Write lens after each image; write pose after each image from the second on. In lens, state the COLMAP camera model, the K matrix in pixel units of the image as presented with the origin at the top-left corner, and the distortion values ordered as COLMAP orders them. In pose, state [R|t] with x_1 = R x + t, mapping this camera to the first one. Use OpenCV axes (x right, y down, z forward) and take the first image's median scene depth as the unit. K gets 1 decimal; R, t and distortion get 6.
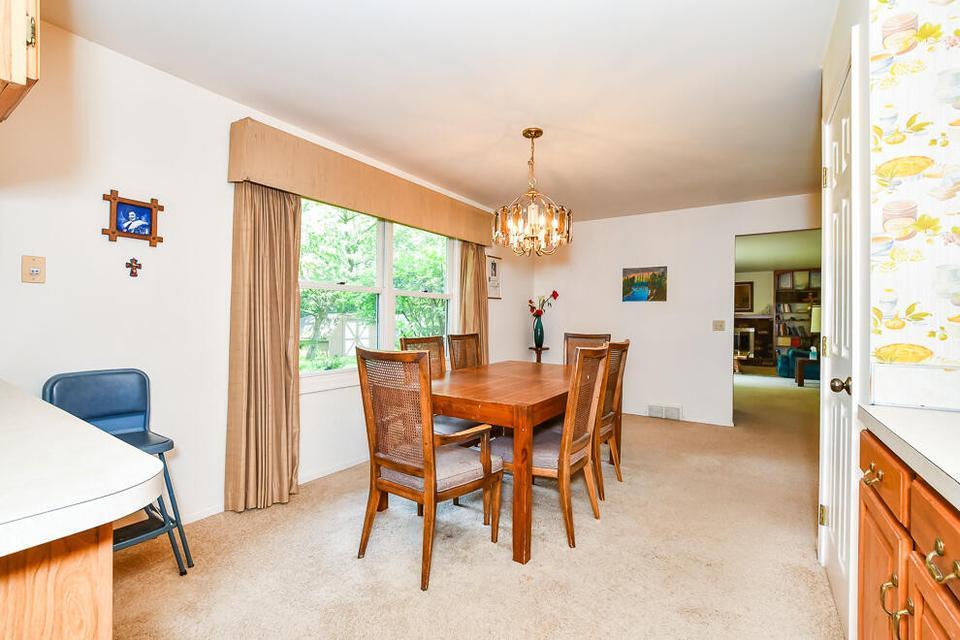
lens RADIAL K [[415.1, 0, 482.7], [0, 415.1, 325.7], [0, 0, 1]] dist [-0.020544, 0.000421]
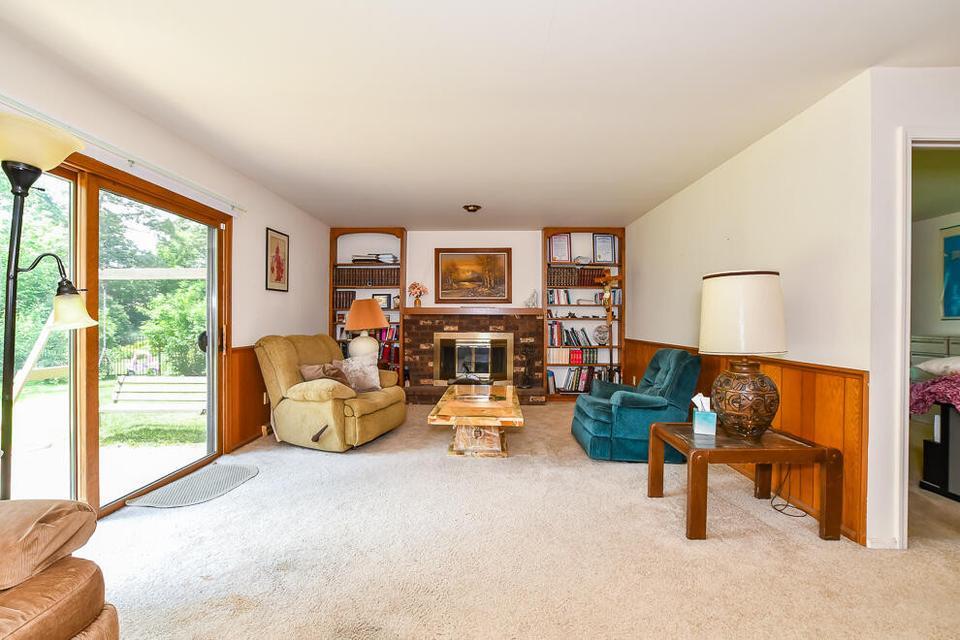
lens RADIAL K [[415.1, 0, 480.7], [0, 415.1, 325.5], [0, 0, 1]] dist [-0.020544, 0.000421]
pose [[0.864394, -0.004204, 0.502798, 0.357467], [0.010600, 0.999895, -0.009864, 0.001116], [-0.502704, 0.013856, 0.864348, 0.564724]]
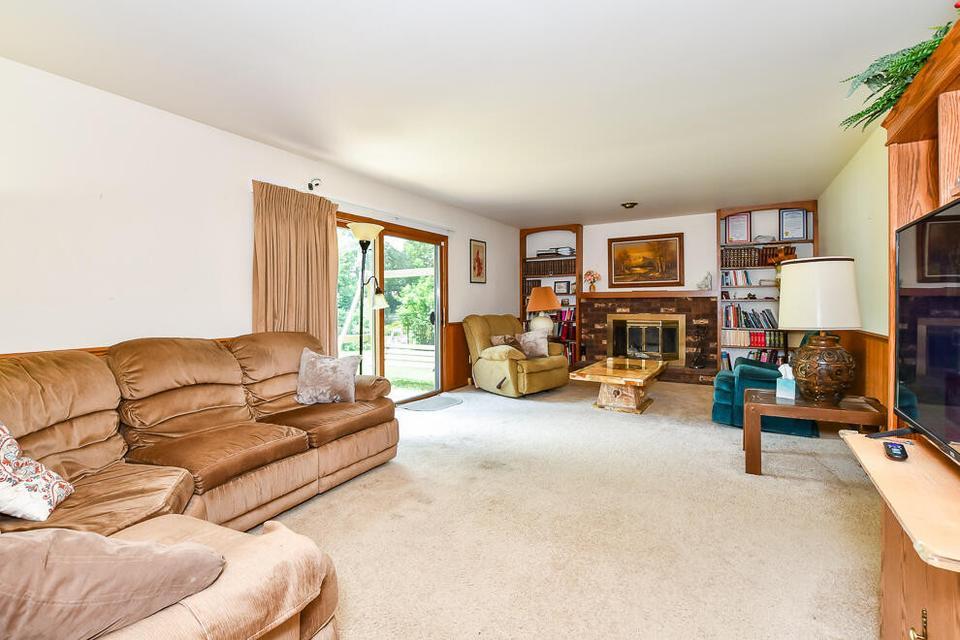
lens RADIAL K [[415.1, 0, 478.0], [0, 415.1, 312.7], [0, 0, 1]] dist [-0.020544, 0.000421]
pose [[0.999495, -0.008190, 0.030719, 0.369876], [0.008360, 0.999951, -0.005382, 0.004263], [-0.030673, 0.005636, 0.999514, 0.456620]]
